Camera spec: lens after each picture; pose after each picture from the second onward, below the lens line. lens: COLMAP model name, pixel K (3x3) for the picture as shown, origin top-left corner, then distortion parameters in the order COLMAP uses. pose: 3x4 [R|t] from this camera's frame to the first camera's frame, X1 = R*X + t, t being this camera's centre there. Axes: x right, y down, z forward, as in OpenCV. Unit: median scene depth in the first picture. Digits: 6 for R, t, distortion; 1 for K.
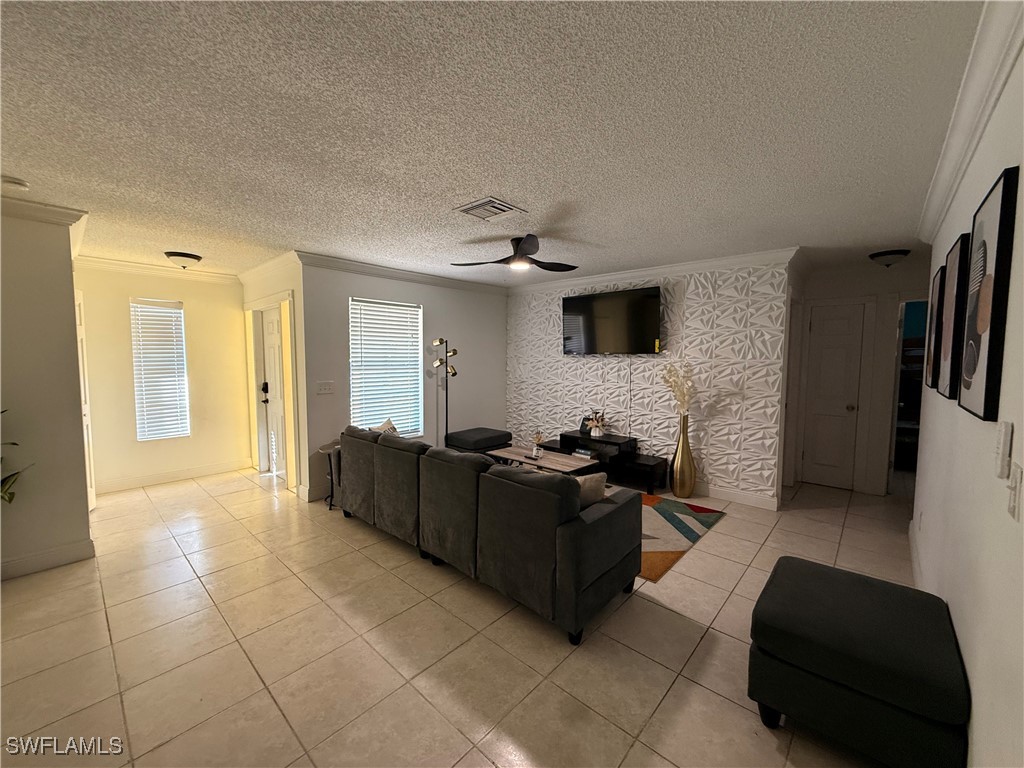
lens RADIAL K [[410.1, 0, 511.6], [0, 410.1, 384.5], [0, 0, 1]] dist [0.000755, -0.000206]
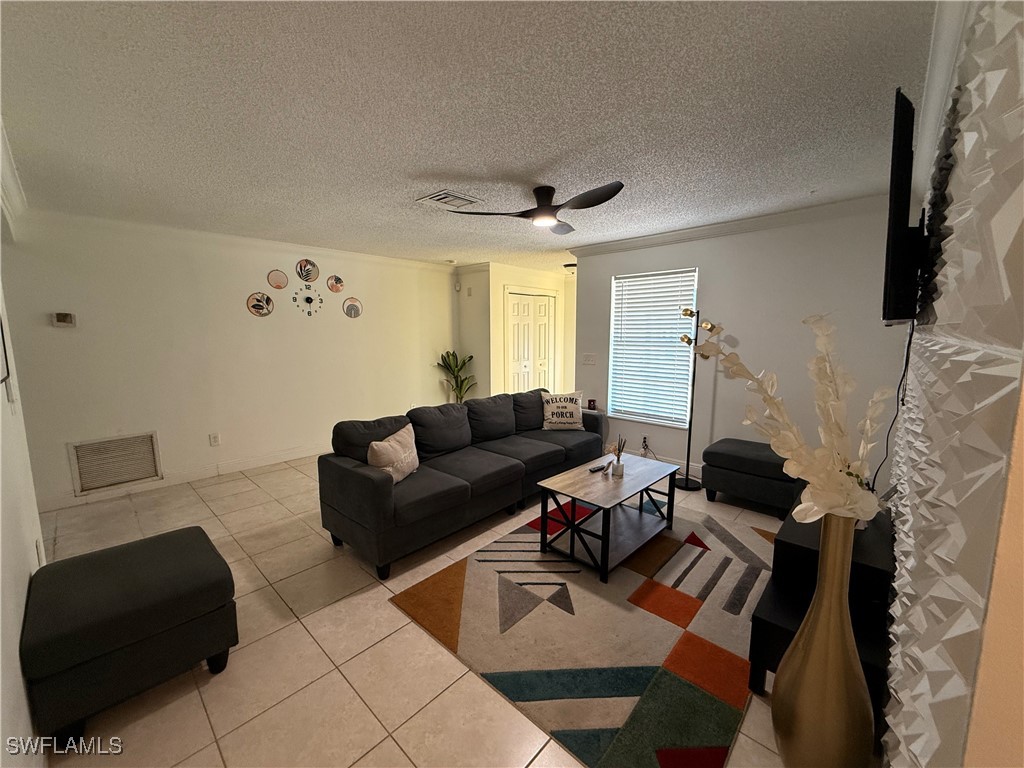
lens RADIAL K [[410.1, 0, 511.0], [0, 410.1, 385.4], [0, 0, 1]] dist [0.000755, -0.000206]
pose [[-0.007073, 0.129354, -0.991573, 0.725701], [-0.064984, 0.989442, 0.129540, -0.055215], [0.997861, 0.065353, 0.001408, 0.778882]]
